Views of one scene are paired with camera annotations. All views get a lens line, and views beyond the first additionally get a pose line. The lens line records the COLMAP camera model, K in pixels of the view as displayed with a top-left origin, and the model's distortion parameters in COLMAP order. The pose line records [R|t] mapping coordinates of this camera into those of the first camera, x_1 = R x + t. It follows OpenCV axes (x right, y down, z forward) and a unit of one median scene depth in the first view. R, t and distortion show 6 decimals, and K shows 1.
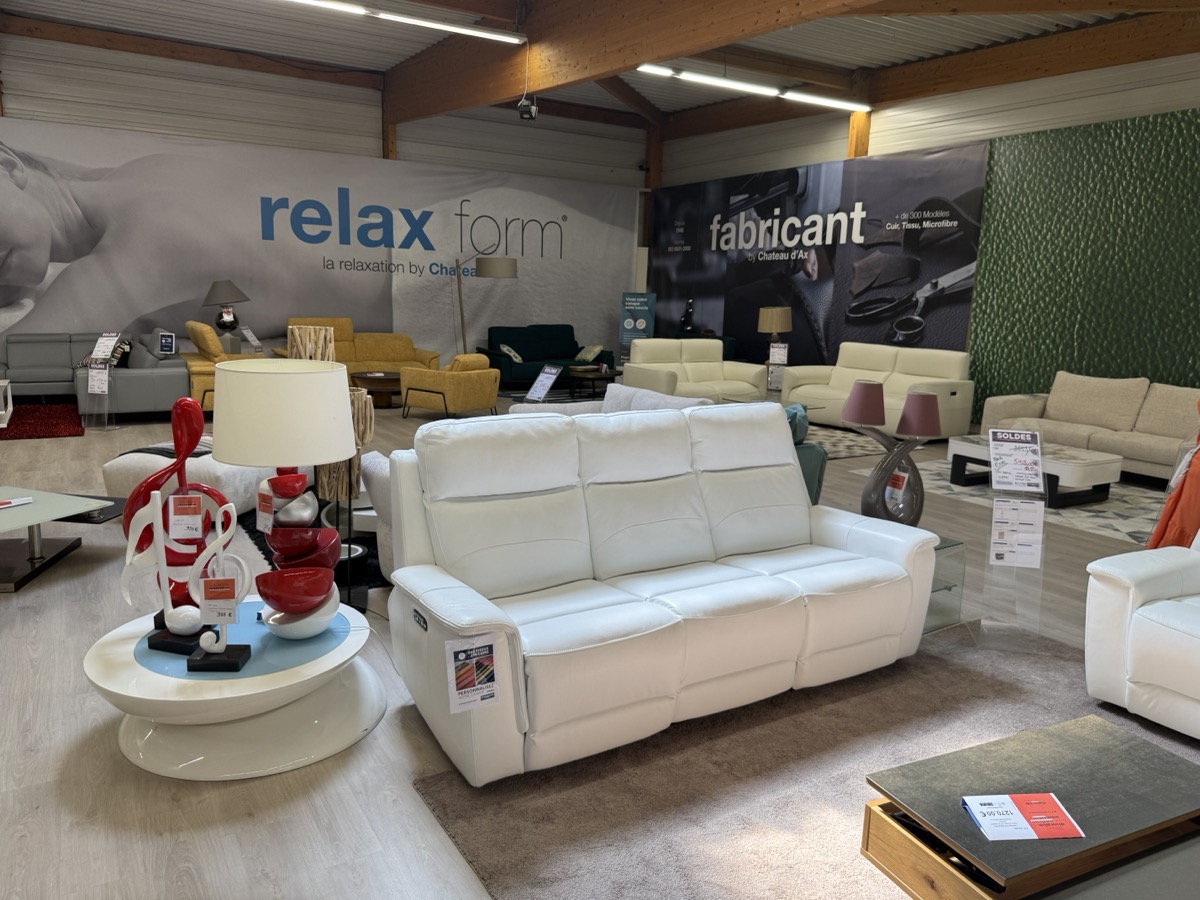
lens RADIAL K [[879.1, 0, 600.7], [0, 879.1, 458.9], [0, 0, 1]] dist [0.048643, -0.031604]
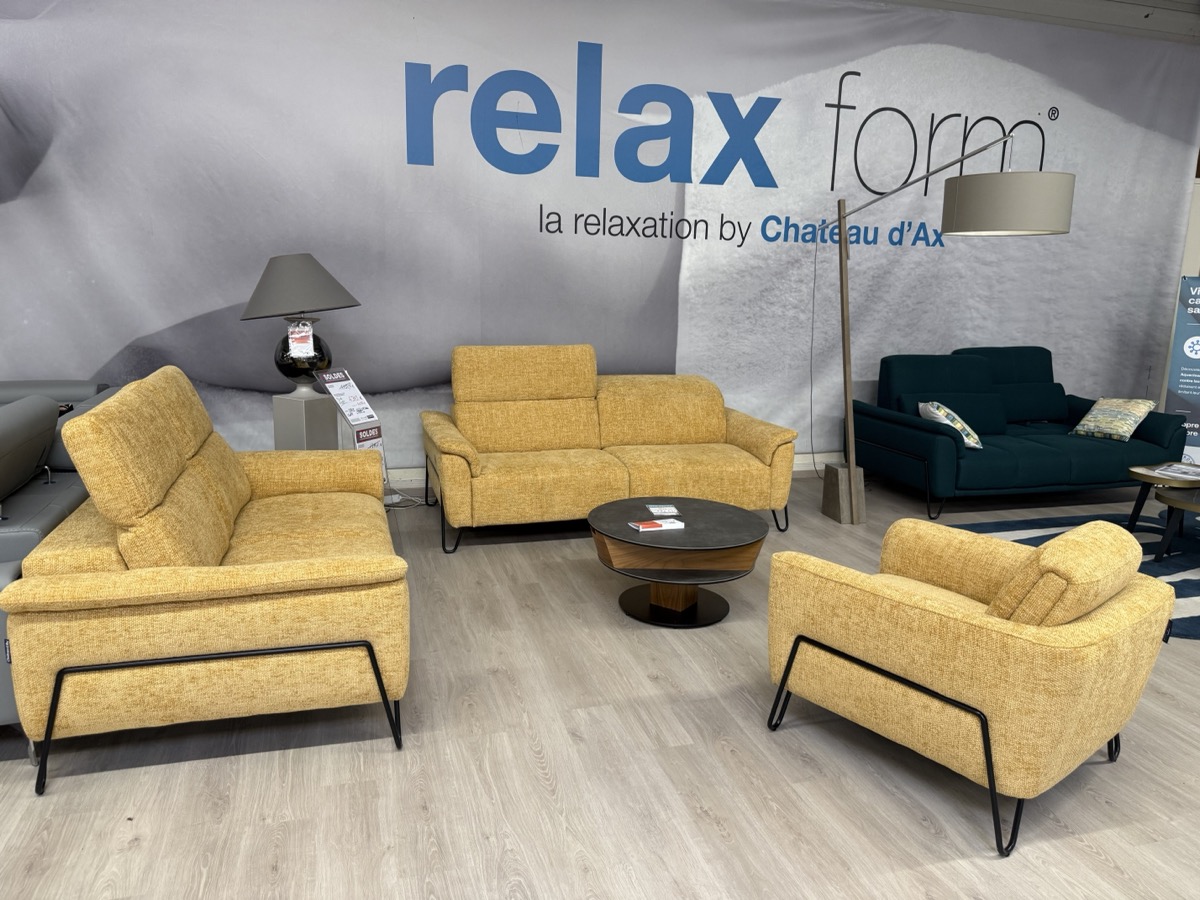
lens RADIAL K [[879.1, 0, 594.7], [0, 879.1, 450.6], [0, 0, 1]] dist [0.048643, -0.031604]
pose [[0.967298, 0.044741, -0.249667, -0.161810], [-0.042773, 0.998996, 0.013305, -0.105712], [0.250012, -0.002191, 0.968240, 0.548129]]
